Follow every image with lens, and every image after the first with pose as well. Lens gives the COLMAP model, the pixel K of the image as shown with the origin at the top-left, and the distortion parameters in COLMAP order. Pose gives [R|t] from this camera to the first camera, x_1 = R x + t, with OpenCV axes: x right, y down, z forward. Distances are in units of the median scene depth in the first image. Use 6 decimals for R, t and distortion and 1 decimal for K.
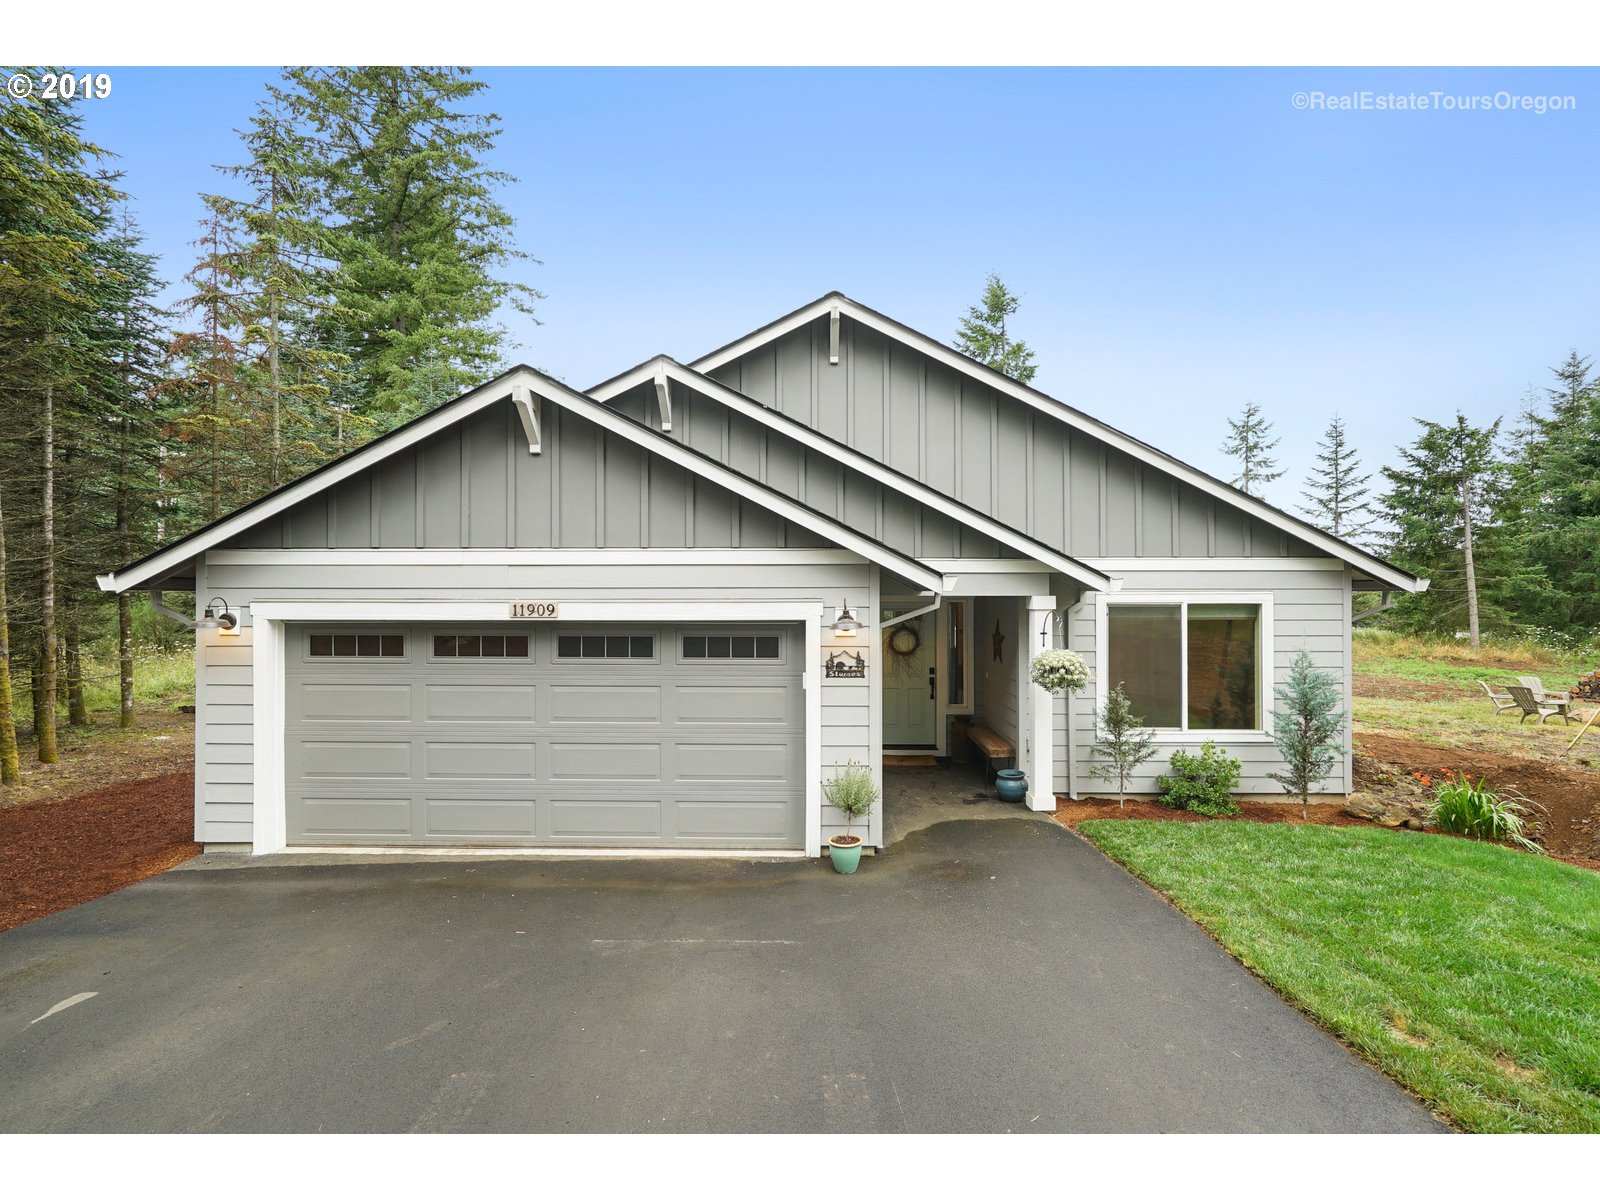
lens RADIAL K [[734.2, 0, 802.0], [0, 734.2, 592.1], [0, 0, 1]] dist [-0.001422, 0.001075]
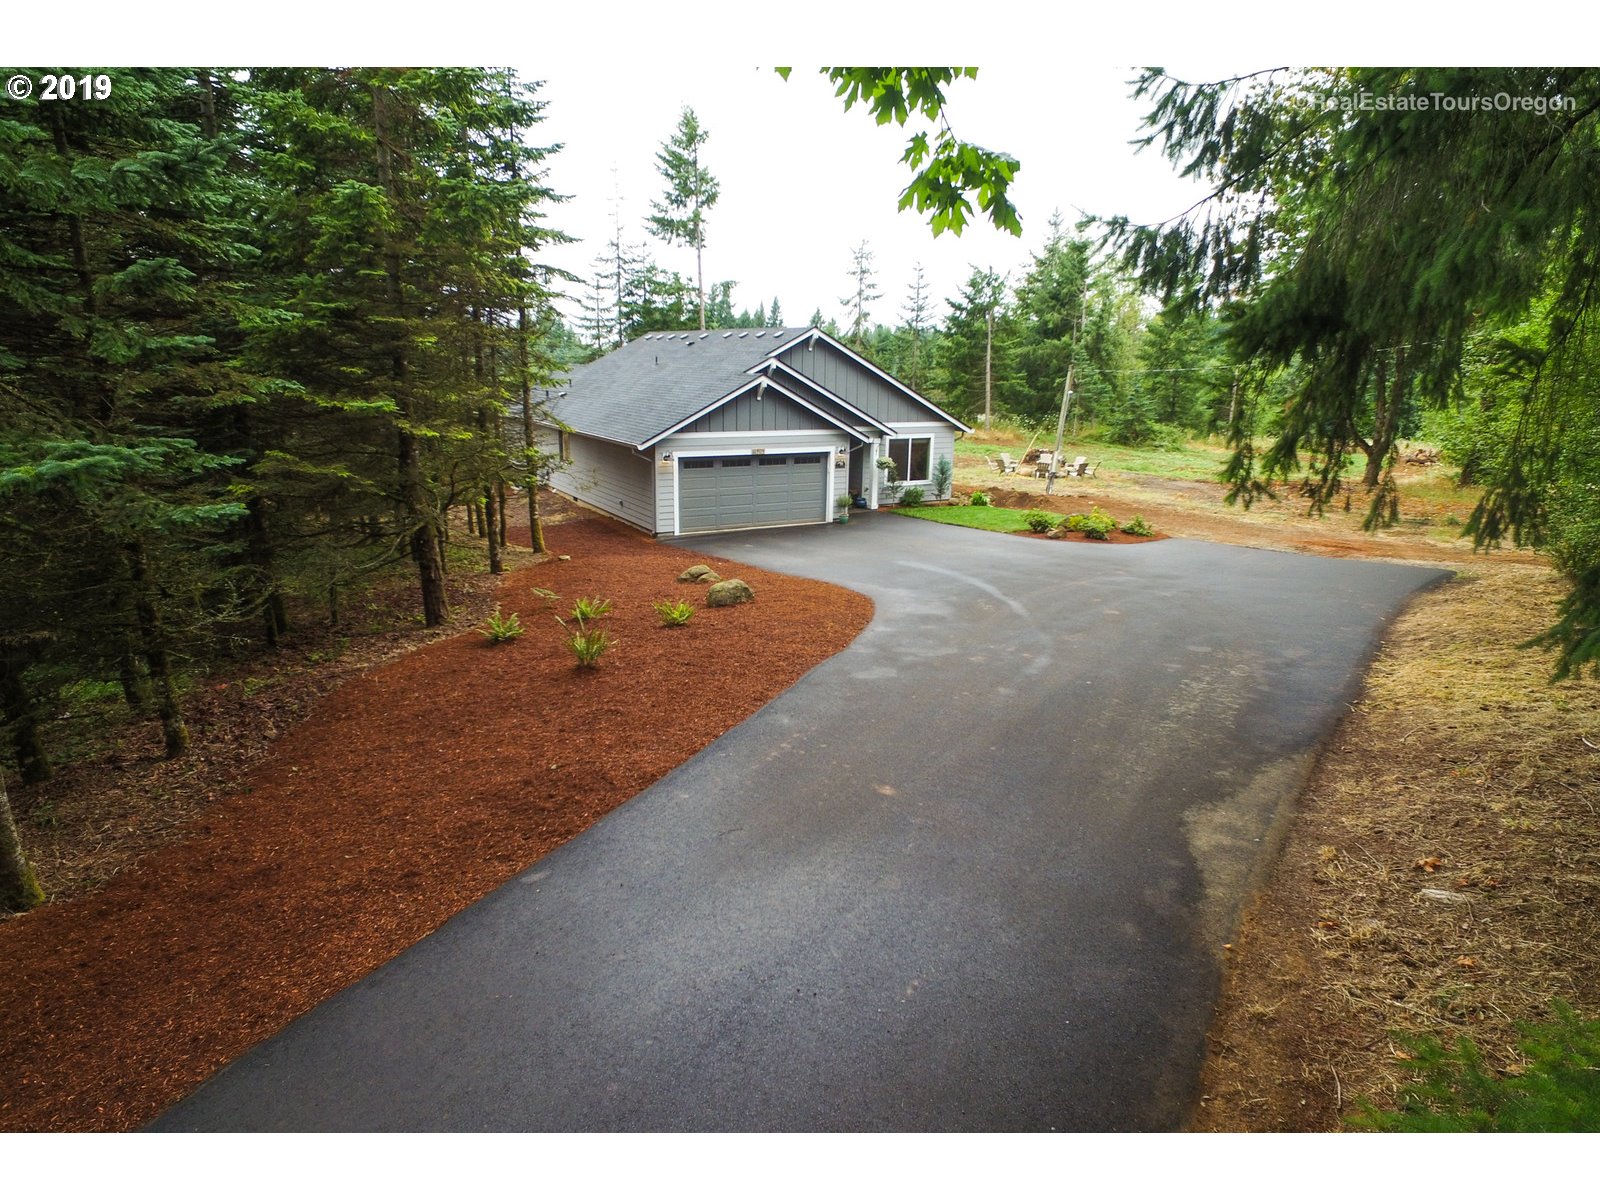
lens RADIAL K [[947.7, 0, 800.0], [0, 947.7, 600.0], [0, 0, 1]] dist [0.001868, 0.000683]
pose [[0.854026, -0.114144, 0.507553, -1.866680], [-0.021450, 0.967077, 0.253580, -0.312824], [-0.519787, -0.227451, 0.823461, -2.056401]]
